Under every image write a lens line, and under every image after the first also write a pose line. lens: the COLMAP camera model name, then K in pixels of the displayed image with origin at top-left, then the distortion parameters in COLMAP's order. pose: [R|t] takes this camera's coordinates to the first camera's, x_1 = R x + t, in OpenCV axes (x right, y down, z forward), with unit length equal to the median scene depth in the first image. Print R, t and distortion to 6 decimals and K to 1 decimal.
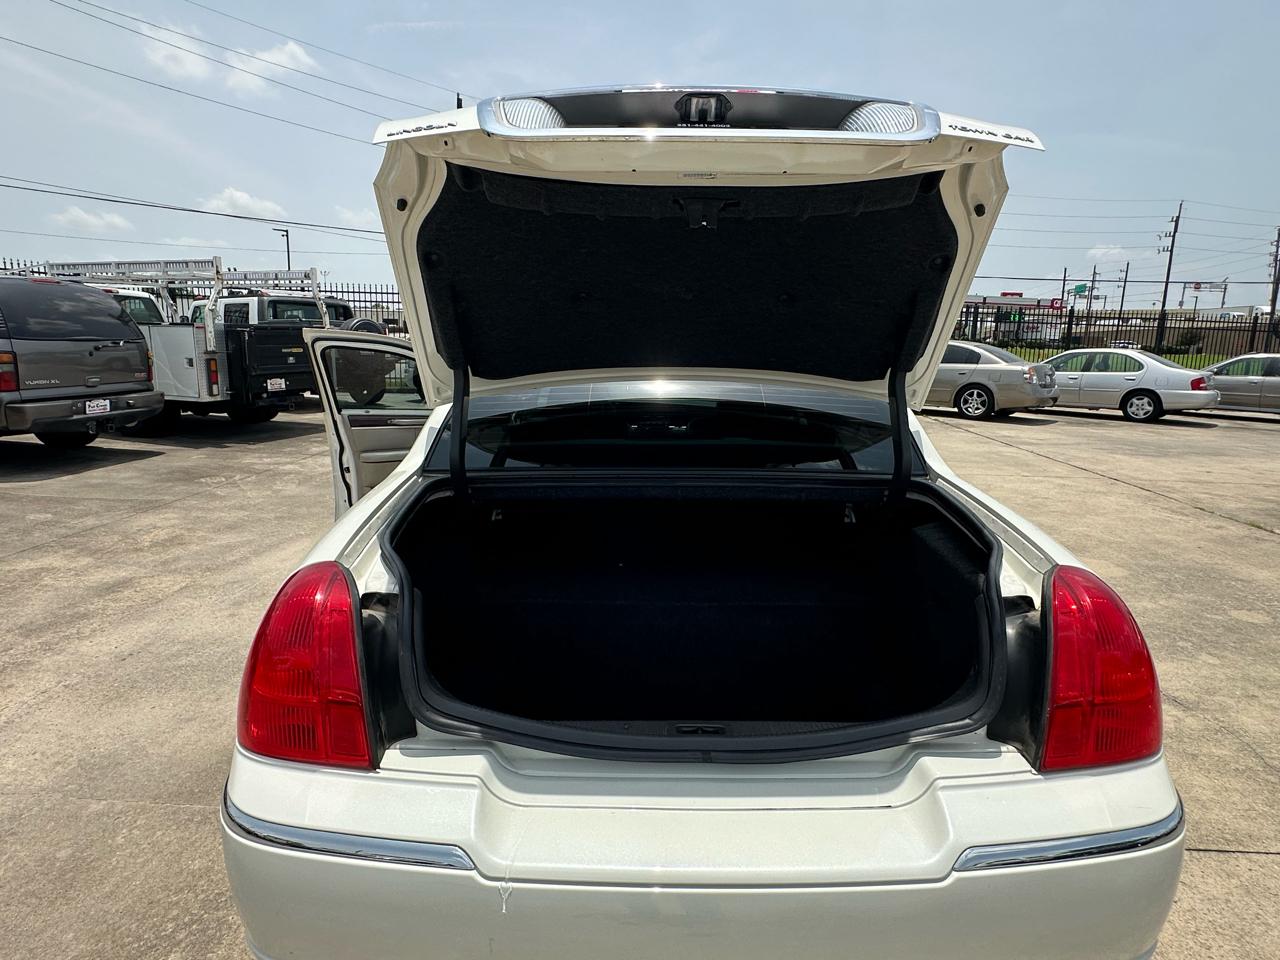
lens RADIAL K [[762.4, 0, 640.0], [0, 762.4, 480.0], [0, 0, 1]] dist [-0.004847, 0.000400]
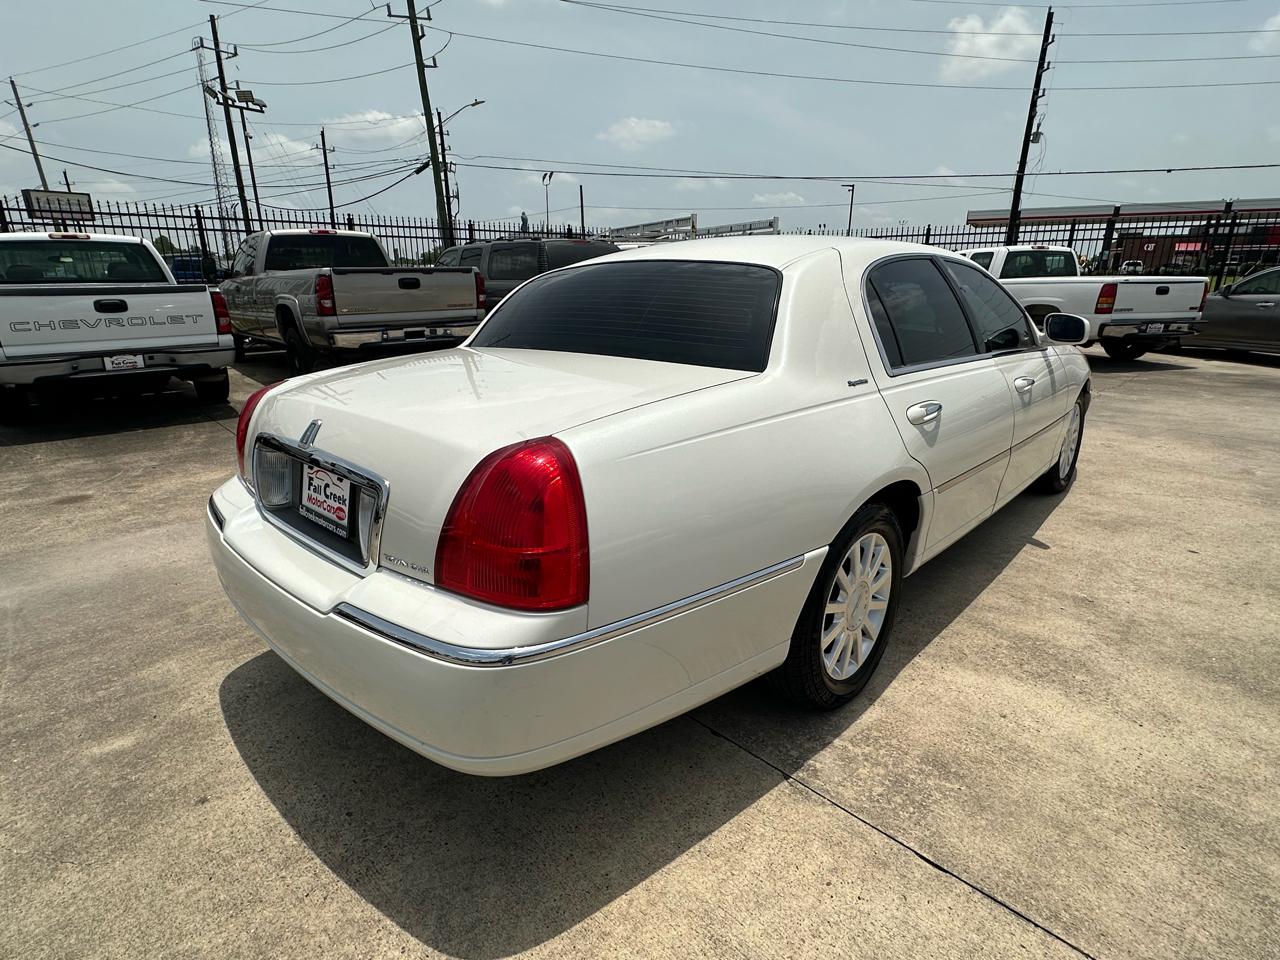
lens RADIAL K [[688.8, 0, 609.8], [0, 688.8, 491.8], [0, 0, 1]] dist [0.000676, -0.000709]
pose [[0.704135, 0.186776, -0.685061, 0.233980], [-0.113542, 0.981987, 0.151027, 0.005964], [0.700930, -0.028560, 0.712658, 0.065911]]
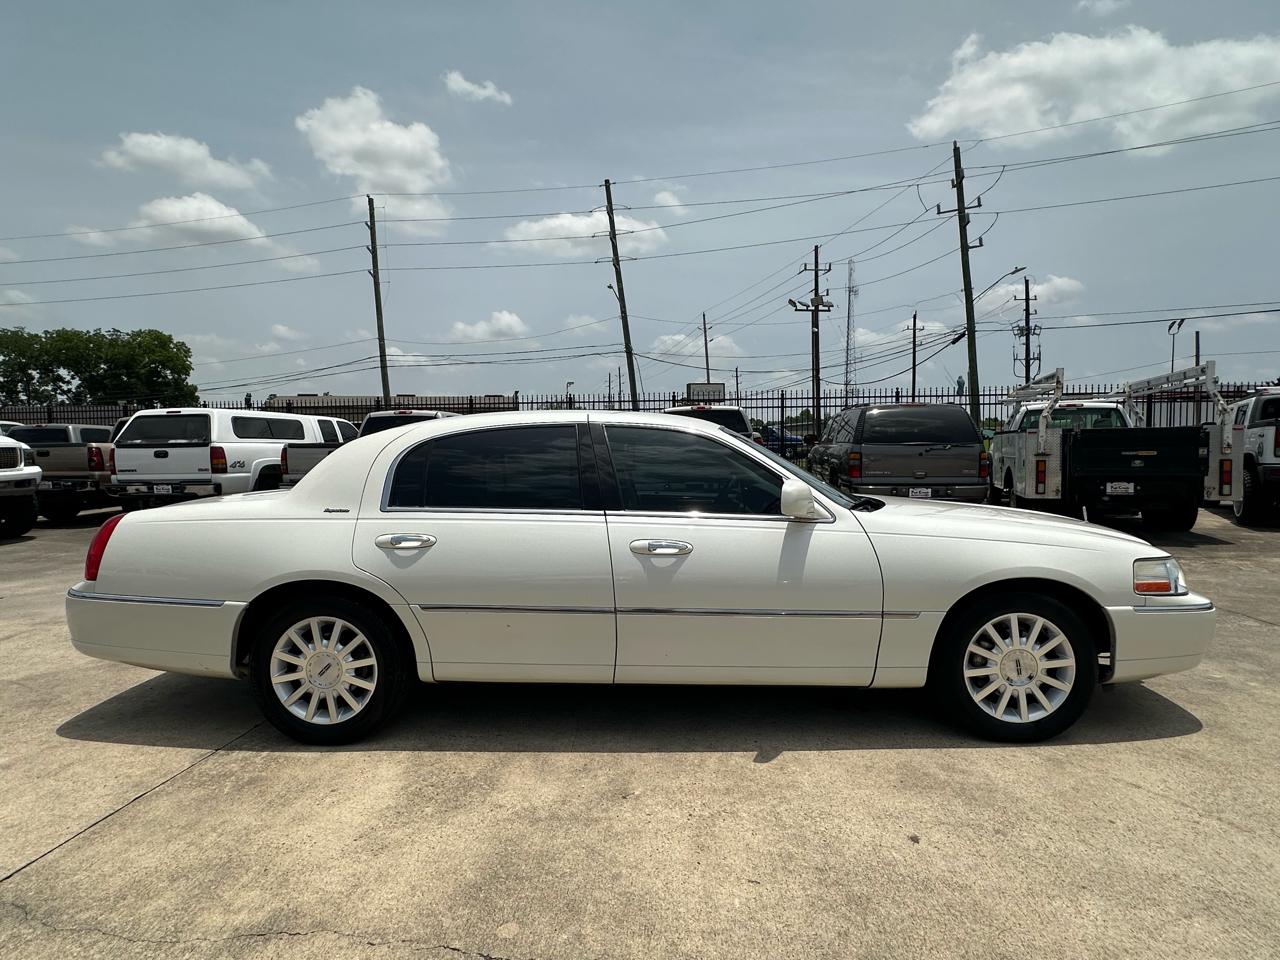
lens RADIAL K [[669.7, 0, 608.8], [0, 669.7, 482.8], [0, 0, 1]] dist [-0.000980, -0.001085]
pose [[-0.076034, 0.034528, -0.996507, 0.468237], [-0.179617, 0.982577, 0.047750, -0.063801], [0.980794, 0.182620, -0.068508, 0.477062]]
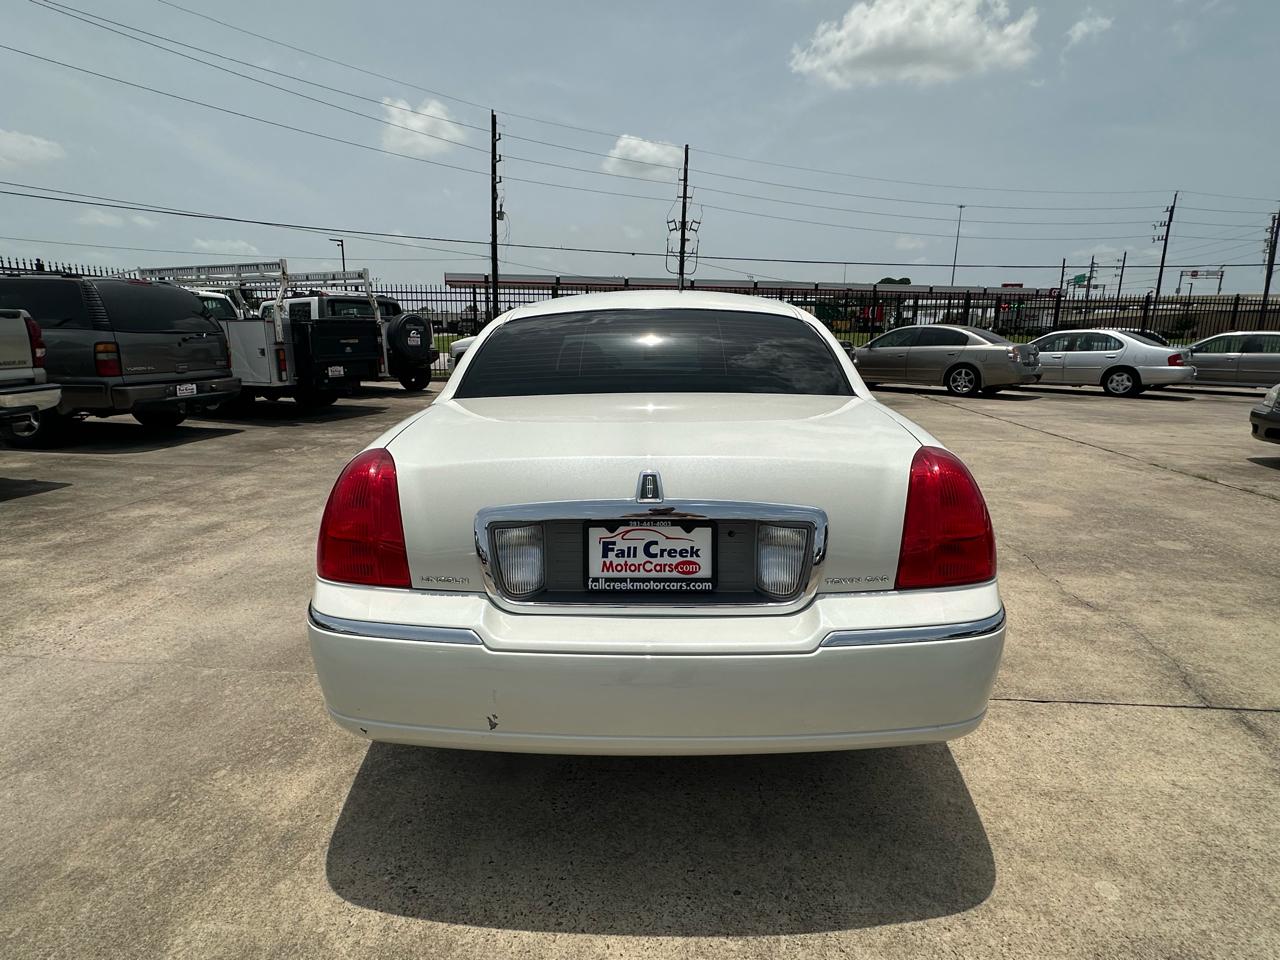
lens RADIAL K [[699.6, 0, 634.9], [0, 699.6, 486.2], [0, 0, 1]] dist [-0.000136, -0.001158]
pose [[0.998997, -0.009610, -0.043733, 0.018797], [0.010837, 0.999552, 0.027899, 0.025919], [0.043446, -0.028345, 0.998654, -0.042570]]
